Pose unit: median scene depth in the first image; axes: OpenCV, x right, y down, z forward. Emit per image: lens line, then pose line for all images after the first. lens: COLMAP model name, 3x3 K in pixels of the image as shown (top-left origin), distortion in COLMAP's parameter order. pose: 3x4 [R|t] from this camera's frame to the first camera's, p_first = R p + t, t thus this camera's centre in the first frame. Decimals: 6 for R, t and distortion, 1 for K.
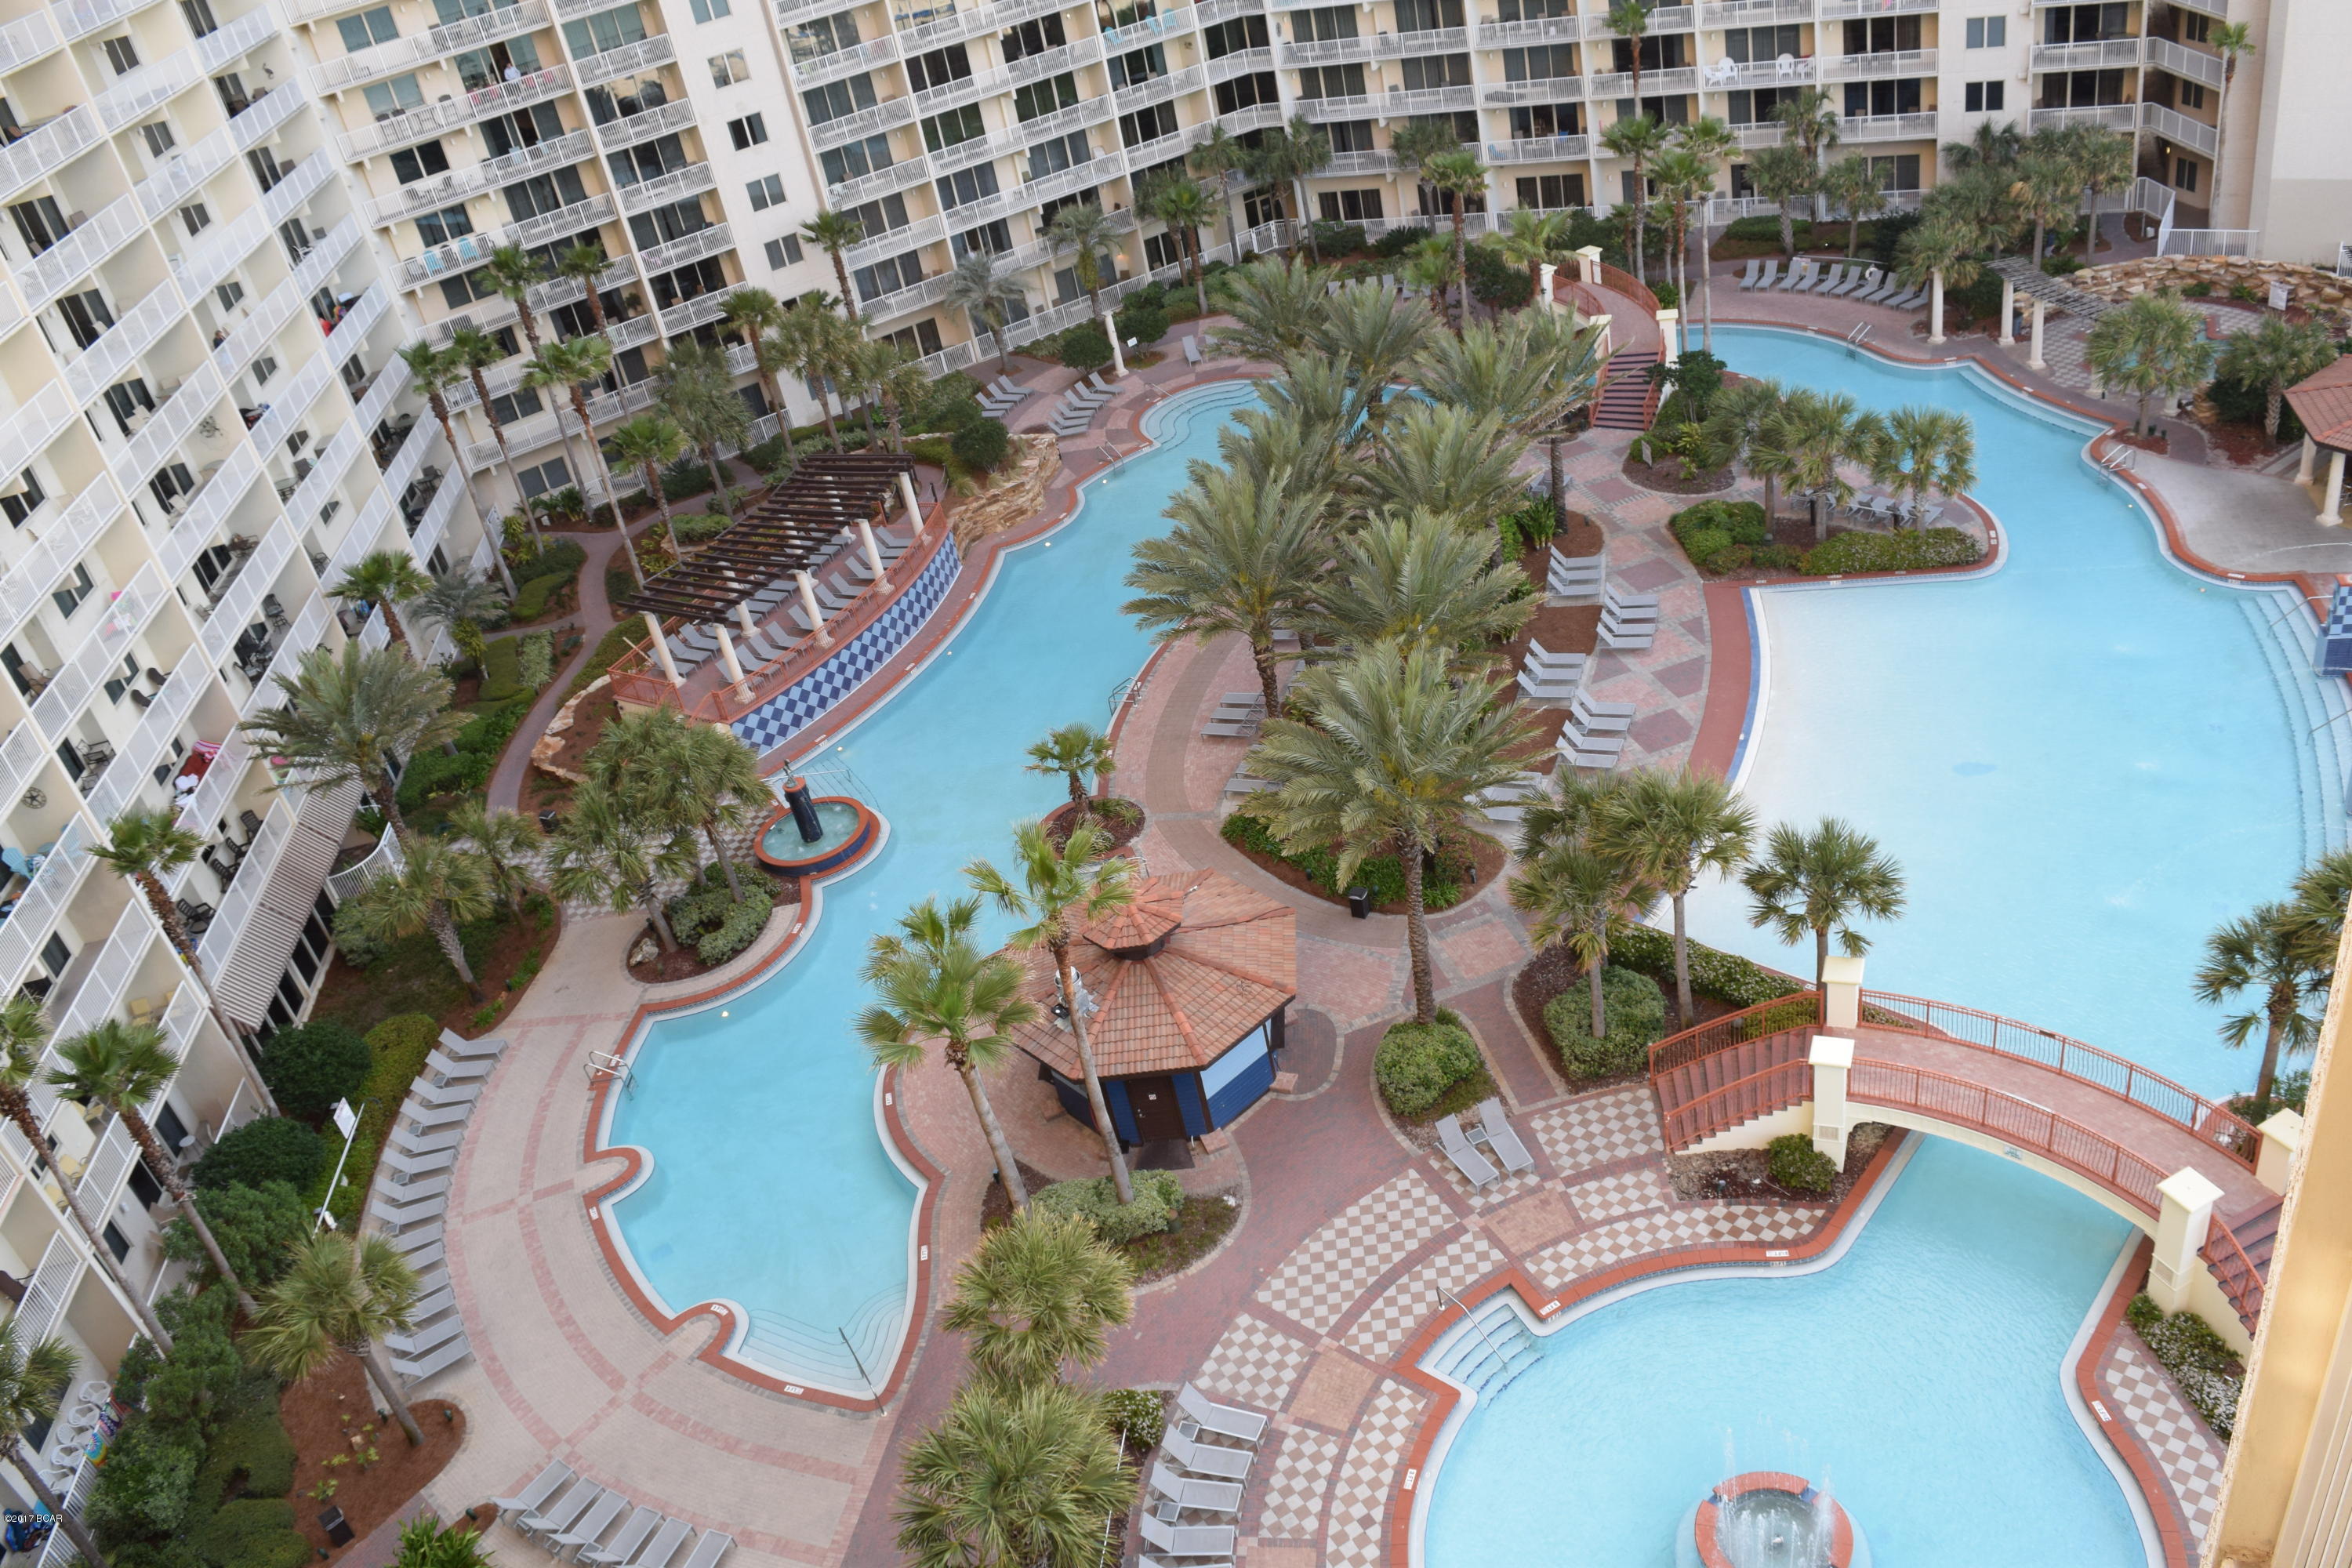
lens RADIAL K [[1844.5, 0, 1181.7], [0, 1844.5, 777.3], [0, 0, 1]] dist [-0.095188, 0.023167]
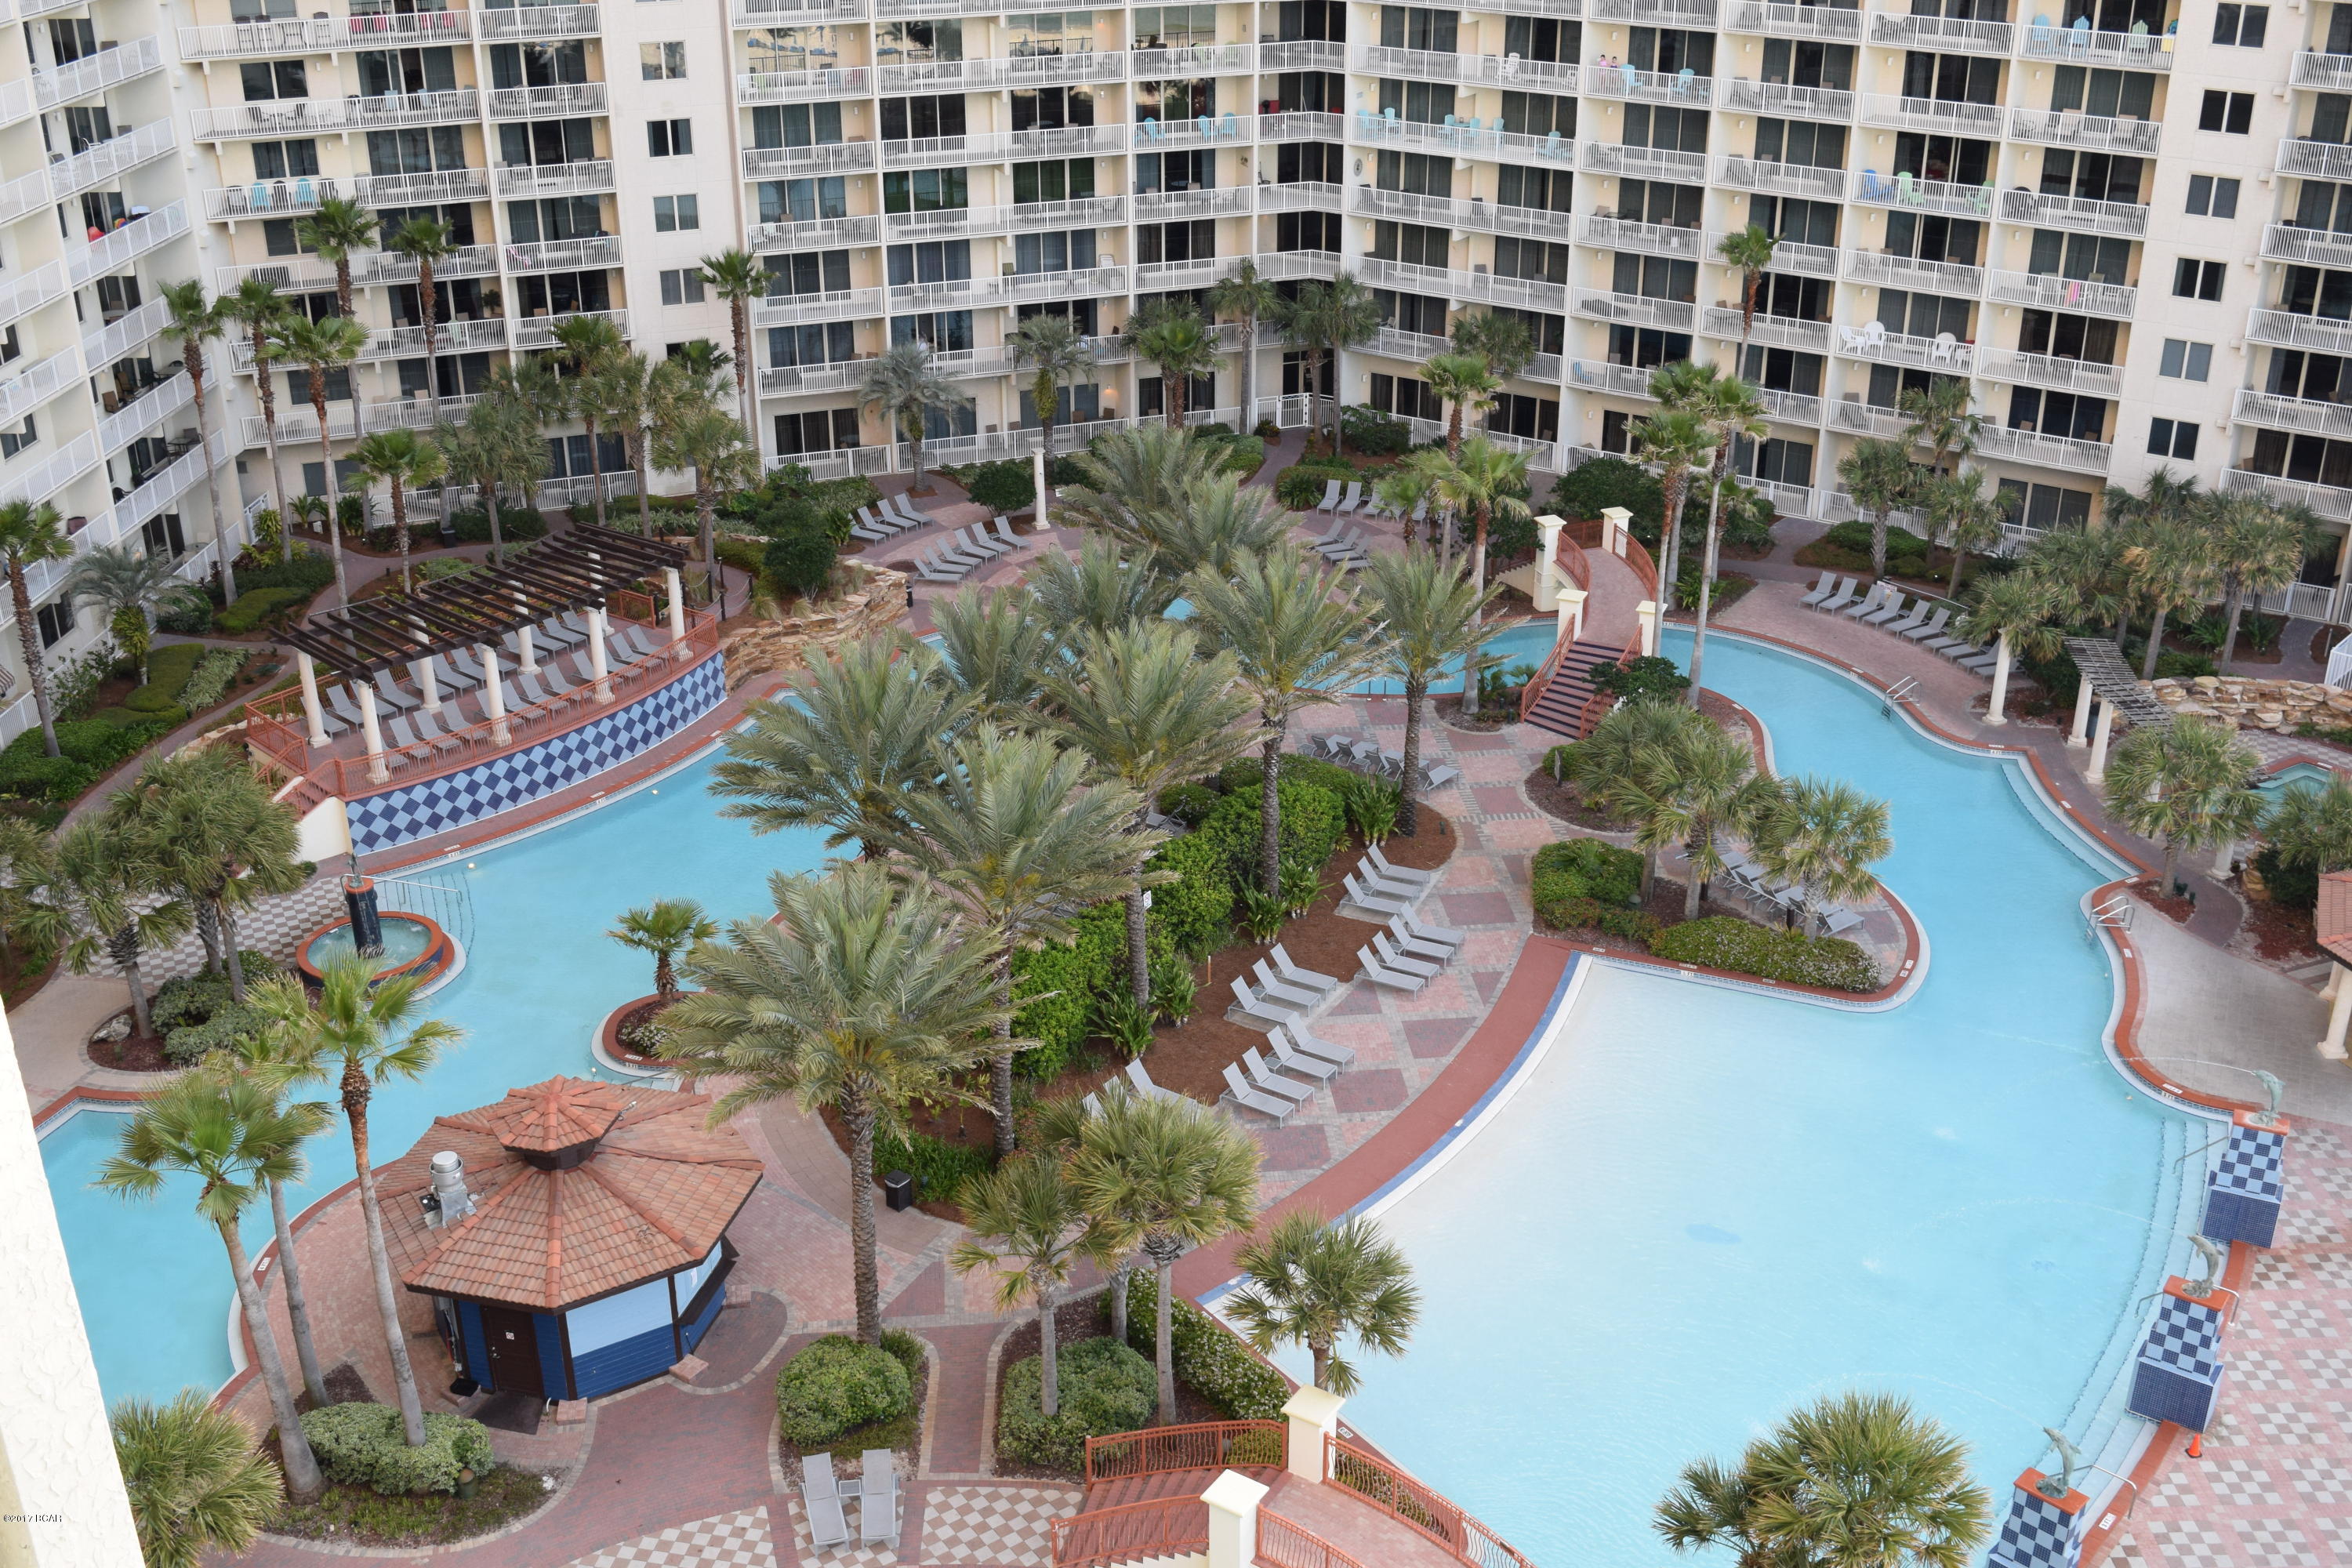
lens RADIAL K [[2417.6, 0, 1189.0], [0, 2417.6, 783.5], [0, 0, 1]] dist [-0.066010, 0.000000]
pose [[0.964734, 0.247354, -0.090028, 0.163763], [-0.256343, 0.960554, -0.107819, -0.013450], [0.059807, 0.127094, 0.990086, -0.038299]]
